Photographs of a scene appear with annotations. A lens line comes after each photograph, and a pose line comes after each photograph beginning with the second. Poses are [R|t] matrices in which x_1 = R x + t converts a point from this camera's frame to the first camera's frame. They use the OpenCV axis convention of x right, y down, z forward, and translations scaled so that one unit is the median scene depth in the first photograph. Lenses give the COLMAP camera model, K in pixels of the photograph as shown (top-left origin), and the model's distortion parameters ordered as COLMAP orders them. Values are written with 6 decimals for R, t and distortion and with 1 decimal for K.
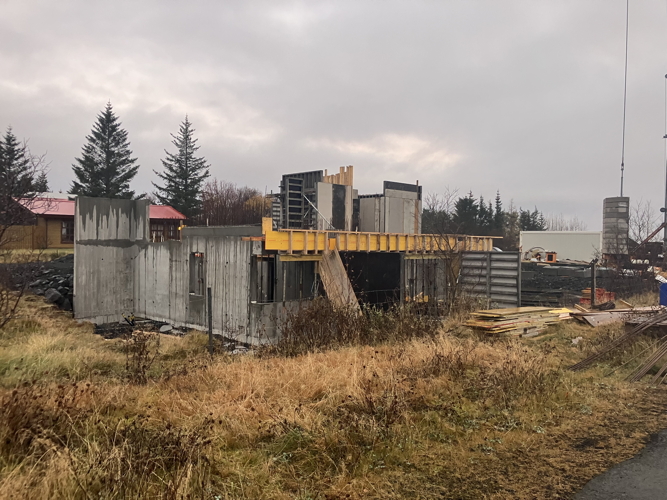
lens RADIAL K [[536.2, 0, 318.2], [0, 536.2, 237.7], [0, 0, 1]] dist [0.060777, -0.035561]
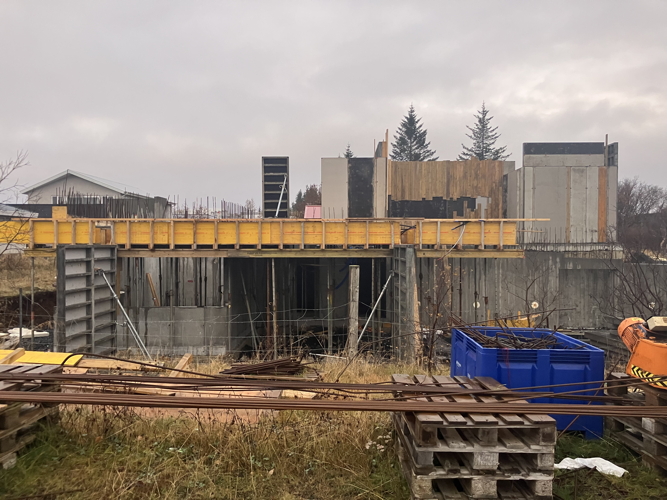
lens RADIAL K [[536.2, 0, 329.1], [0, 536.2, 253.5], [0, 0, 1]] dist [0.060777, -0.035561]
pose [[0.735046, -0.005308, -0.677997, 0.186904], [0.022325, 0.999617, 0.016377, 0.008093], [0.677650, -0.027174, 0.734883, 0.142701]]
